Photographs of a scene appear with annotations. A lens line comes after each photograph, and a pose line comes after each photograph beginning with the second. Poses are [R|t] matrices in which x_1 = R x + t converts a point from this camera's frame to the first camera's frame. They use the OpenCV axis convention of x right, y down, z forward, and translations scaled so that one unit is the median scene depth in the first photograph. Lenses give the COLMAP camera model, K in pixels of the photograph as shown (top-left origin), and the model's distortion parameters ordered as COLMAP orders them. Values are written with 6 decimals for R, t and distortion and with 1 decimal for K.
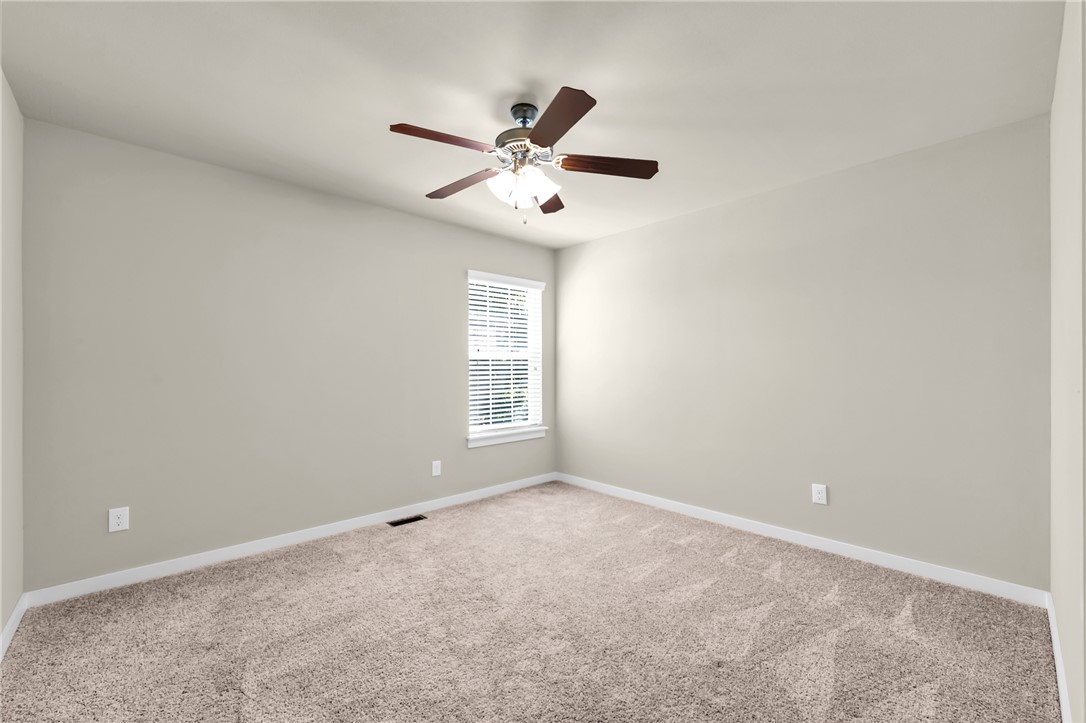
lens RADIAL K [[445.1, 0, 540.3], [0, 445.1, 353.5], [0, 0, 1]] dist [-0.002311, -0.000185]
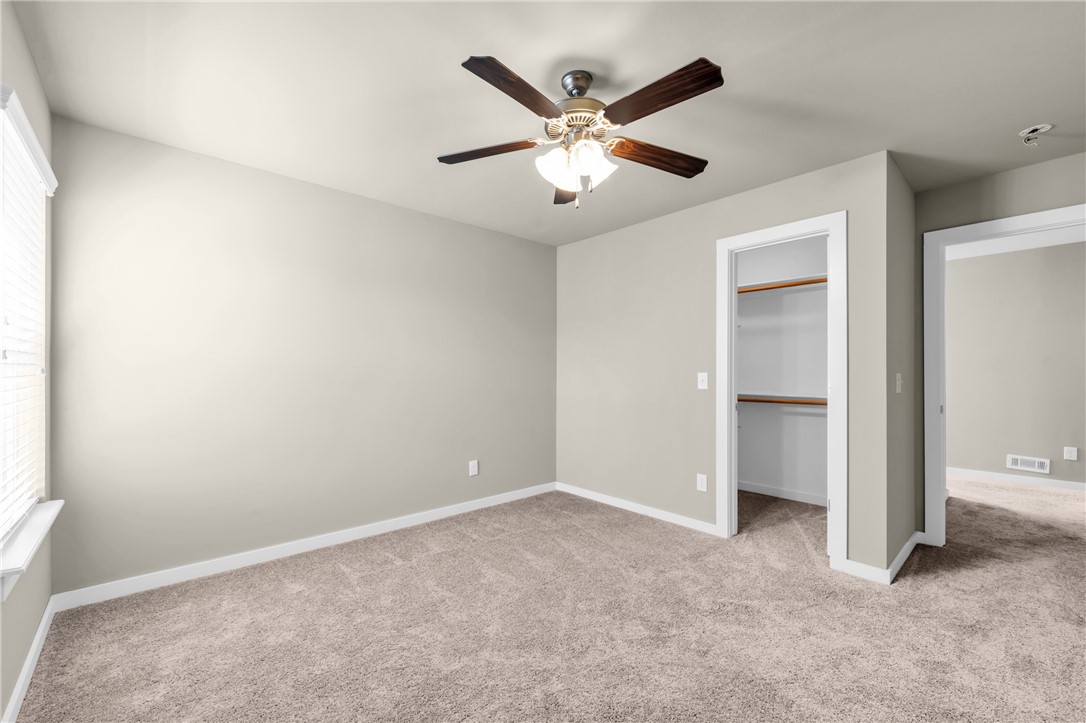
lens RADIAL K [[445.1, 0, 540.3], [0, 445.1, 353.5], [0, 0, 1]] dist [-0.002311, -0.000185]
pose [[0.029836, 0.033382, 0.998997, -0.677519], [-0.029276, 0.999043, -0.032509, 0.019221], [-0.999126, -0.028277, 0.030785, 0.771962]]
